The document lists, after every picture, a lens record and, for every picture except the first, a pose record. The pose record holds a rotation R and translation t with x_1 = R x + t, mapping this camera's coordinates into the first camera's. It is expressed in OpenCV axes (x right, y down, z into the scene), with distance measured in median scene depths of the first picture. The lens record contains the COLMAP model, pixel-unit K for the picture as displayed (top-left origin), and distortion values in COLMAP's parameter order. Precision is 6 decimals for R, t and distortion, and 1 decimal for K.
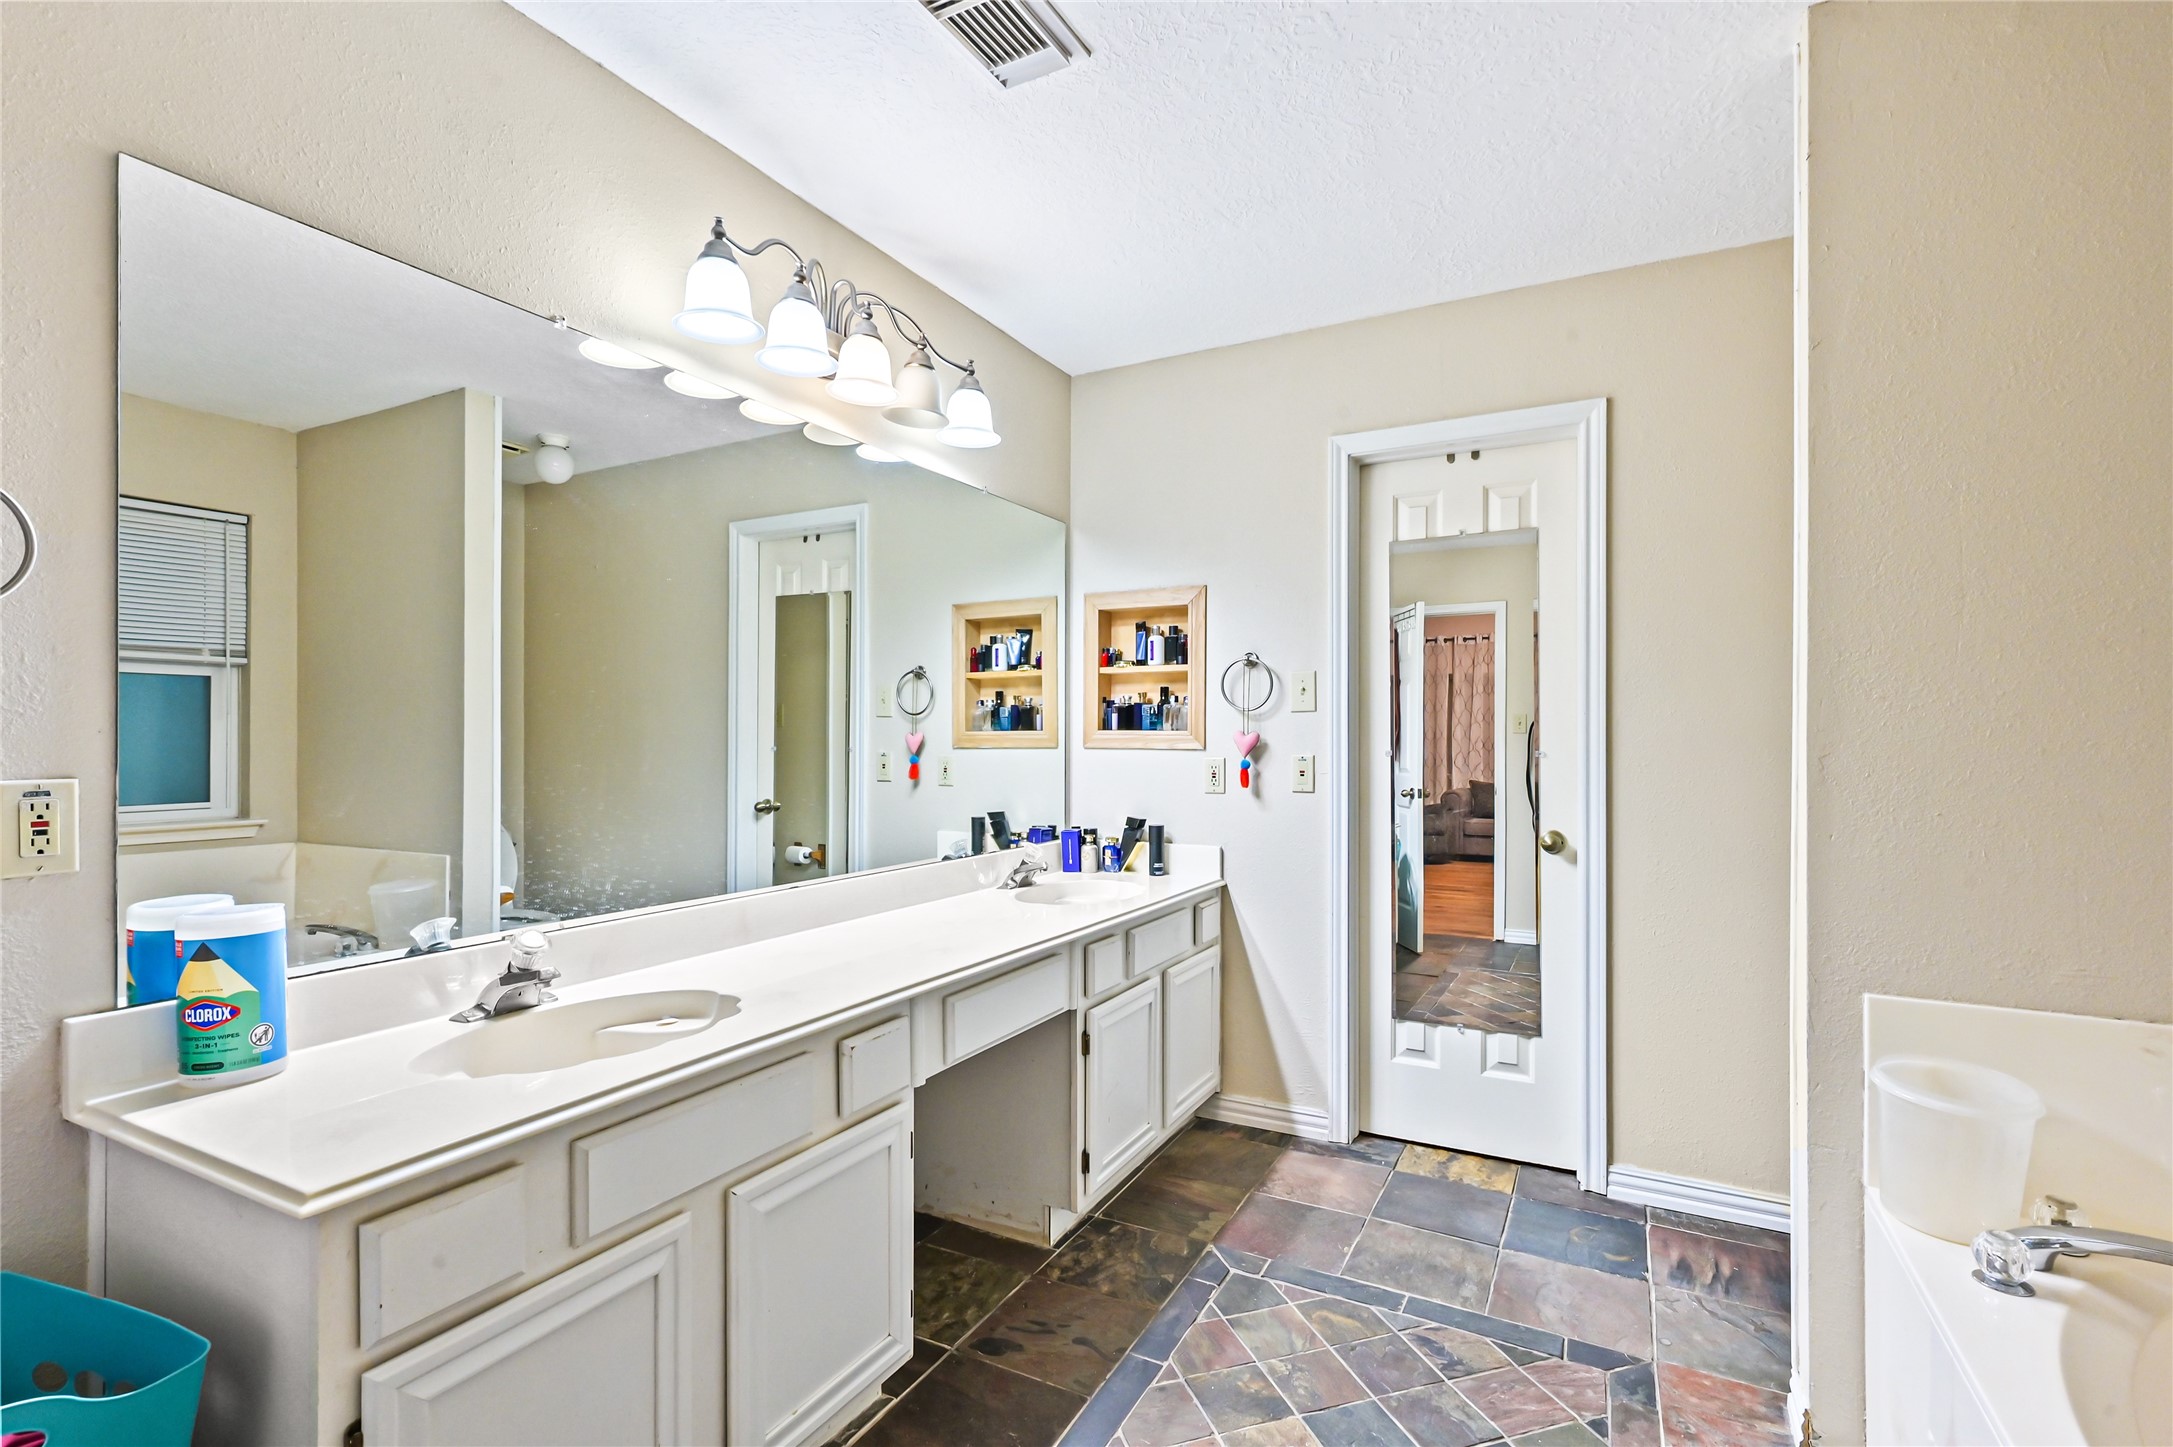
lens RADIAL K [[978.8, 0, 1091.3], [0, 978.8, 739.1], [0, 0, 1]] dist [-0.001795, -0.000704]
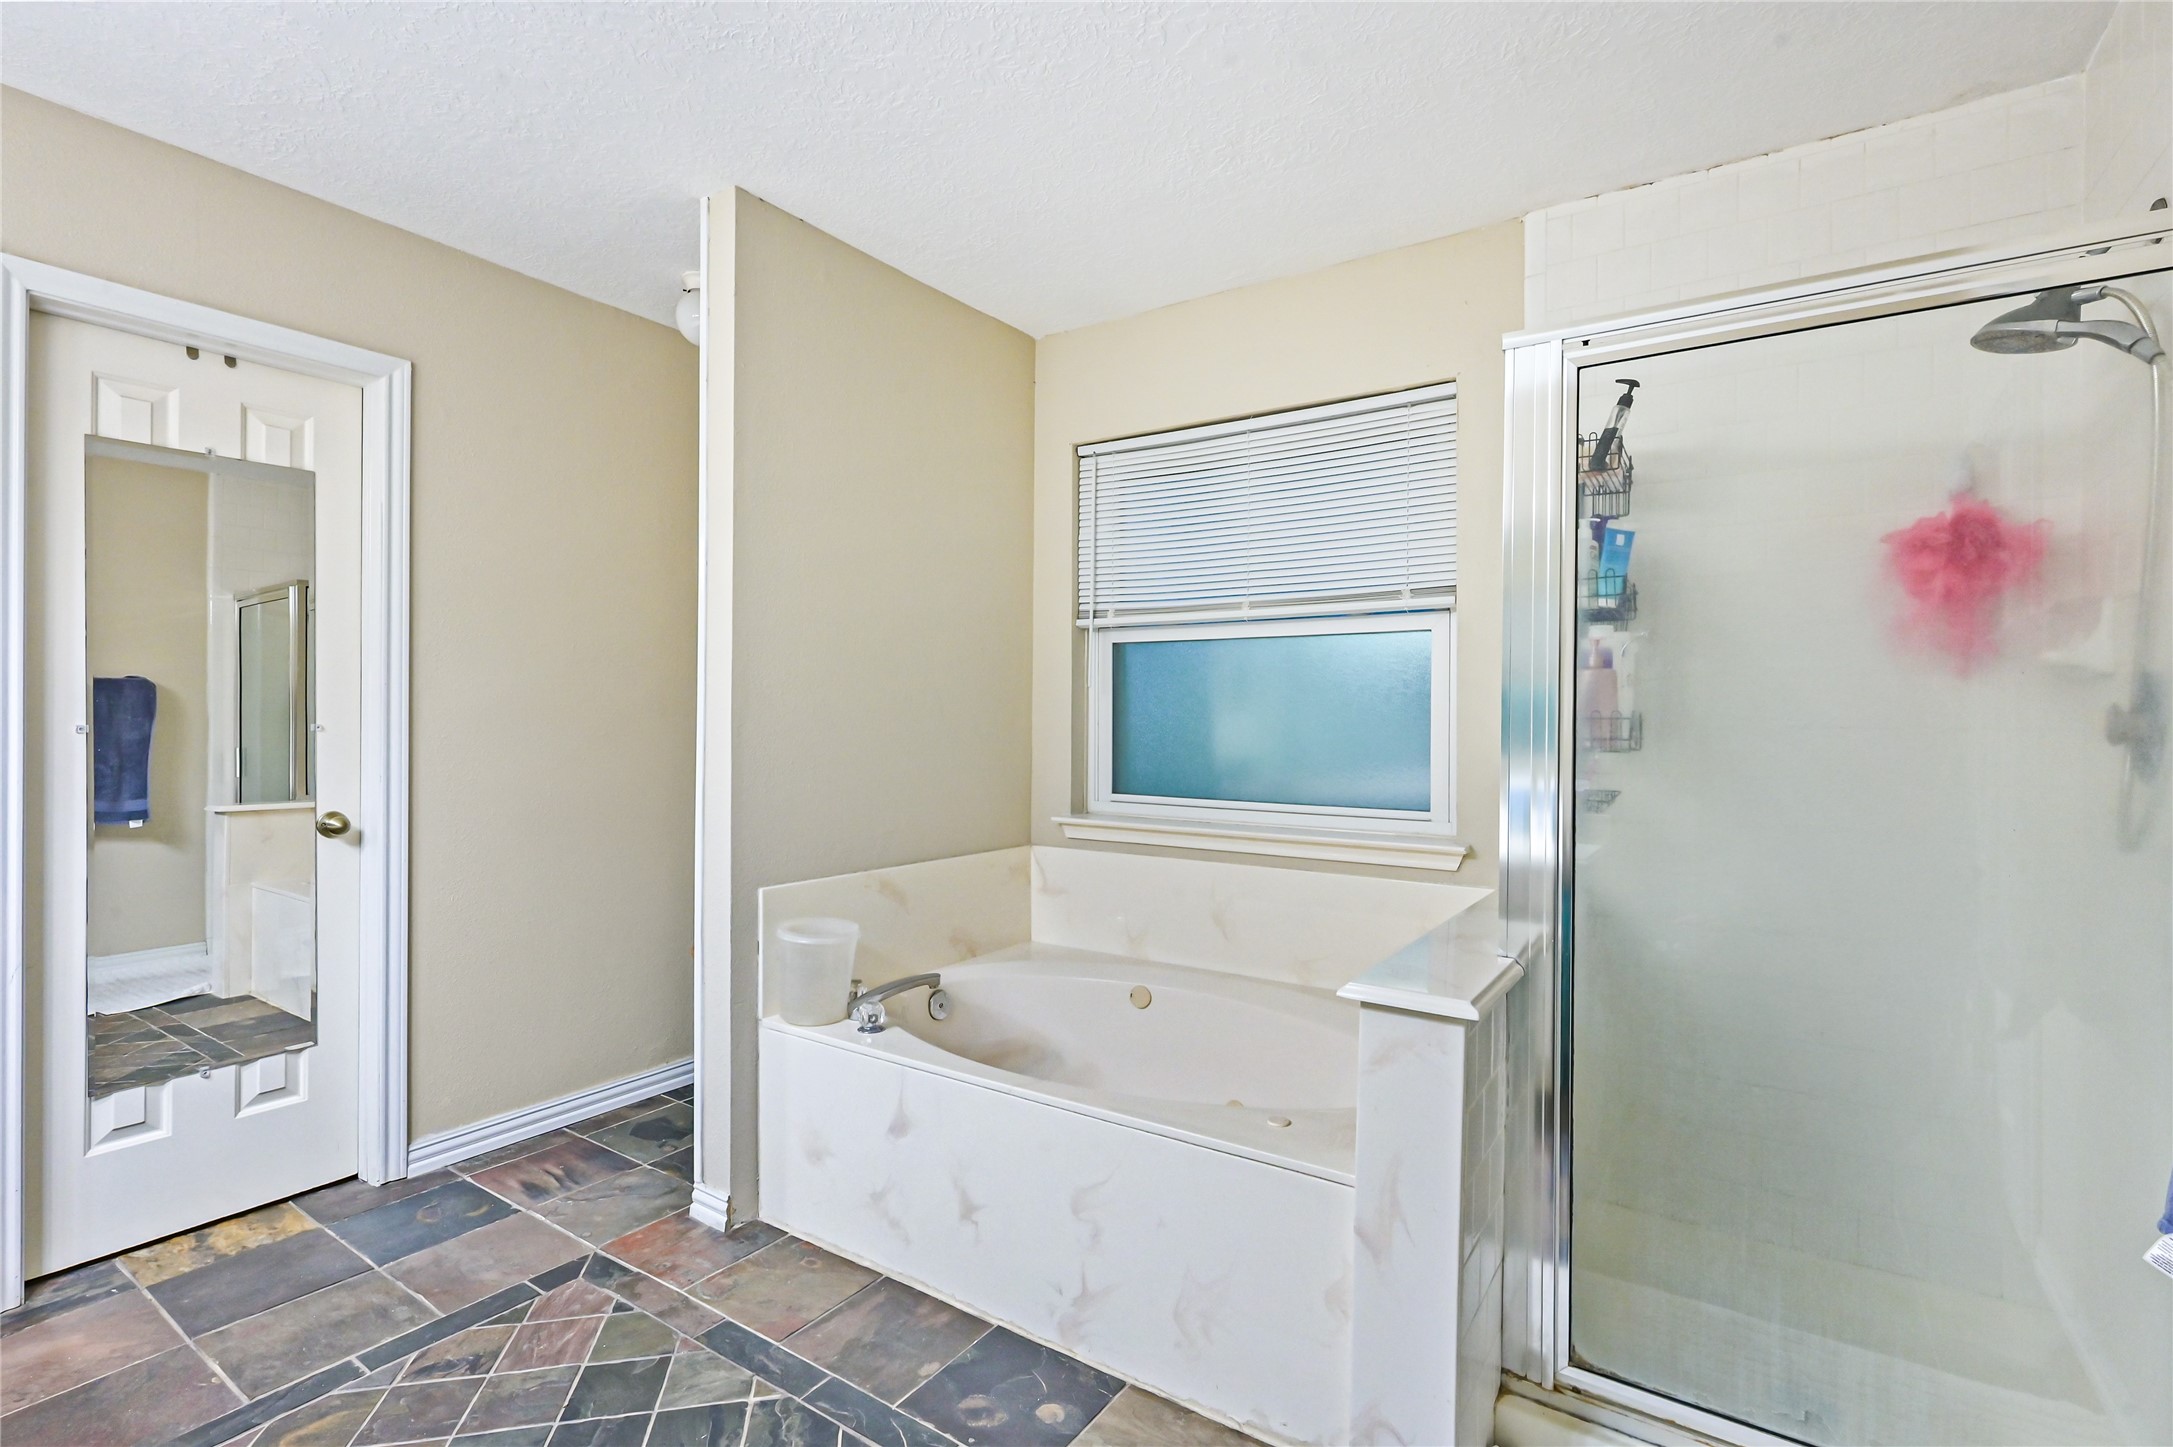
lens RADIAL K [[978.8, 0, 1099.9], [0, 978.8, 719.6], [0, 0, 1]] dist [-0.001795, -0.000704]
pose [[0.101399, -0.003844, 0.994838, -0.386545], [-0.006486, 0.999969, 0.004525, -0.000853], [-0.994825, -0.006911, 0.101371, 0.219695]]
